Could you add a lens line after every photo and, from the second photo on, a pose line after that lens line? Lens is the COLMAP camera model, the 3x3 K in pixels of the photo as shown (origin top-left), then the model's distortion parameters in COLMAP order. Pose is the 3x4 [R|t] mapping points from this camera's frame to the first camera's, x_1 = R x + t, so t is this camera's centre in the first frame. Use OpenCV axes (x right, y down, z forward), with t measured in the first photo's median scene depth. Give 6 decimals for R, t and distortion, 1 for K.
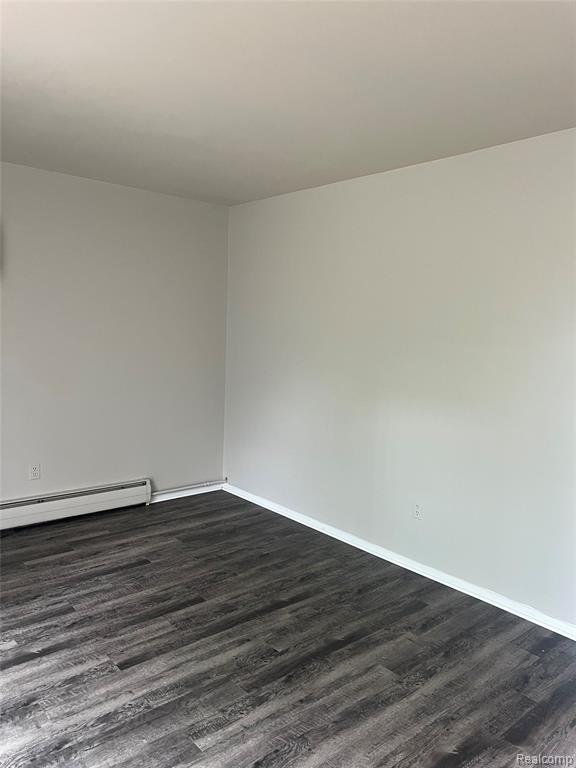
lens RADIAL K [[580.0, 0, 288.1], [0, 580.0, 384.0], [0, 0, 1]] dist [0.004049, 0.002237]
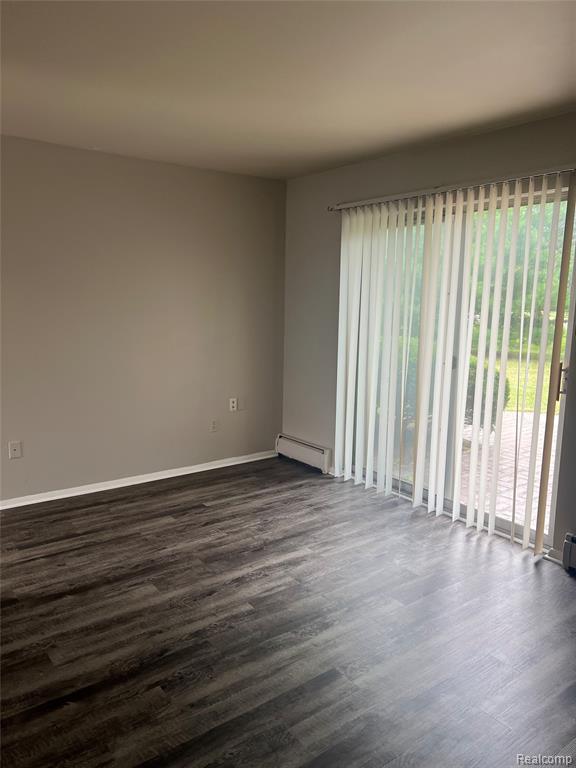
lens RADIAL K [[580.0, 0, 287.9], [0, 580.0, 384.2], [0, 0, 1]] dist [0.004049, 0.002237]
pose [[-0.996741, -0.062688, 0.050771, -0.235761], [-0.047982, 0.966651, 0.251563, -0.196111], [-0.064848, 0.248307, -0.966508, 1.849282]]
